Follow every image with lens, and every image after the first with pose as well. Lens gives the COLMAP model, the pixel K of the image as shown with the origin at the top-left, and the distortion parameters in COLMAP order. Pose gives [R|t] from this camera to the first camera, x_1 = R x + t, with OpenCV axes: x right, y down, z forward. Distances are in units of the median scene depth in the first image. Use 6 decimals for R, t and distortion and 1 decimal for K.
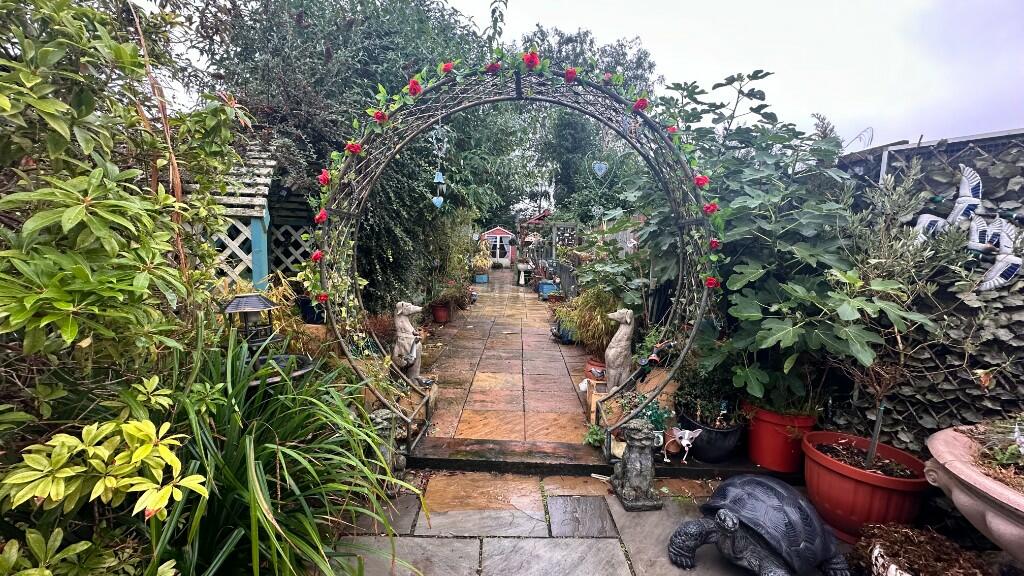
lens RADIAL K [[410.3, 0, 511.8], [0, 410.3, 288.5], [0, 0, 1]] dist [-0.000339, 0.000321]
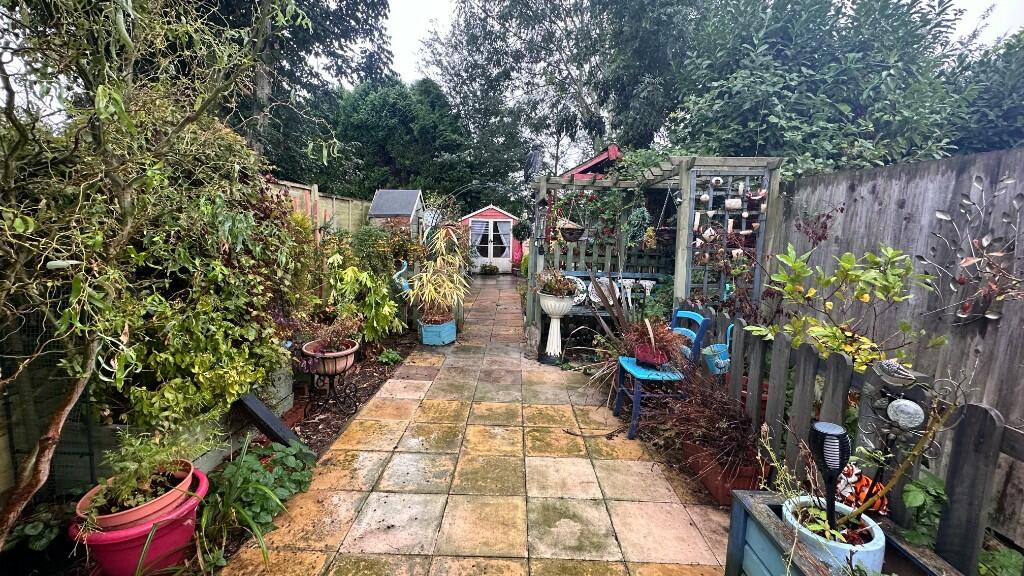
lens RADIAL K [[410.3, 0, 512.2], [0, 410.3, 287.6], [0, 0, 1]] dist [-0.000339, 0.000321]
pose [[0.999932, -0.007396, 0.008967, -0.012399], [0.007170, 0.999662, 0.025000, -0.075325], [-0.009149, -0.024934, 0.999647, 0.659750]]
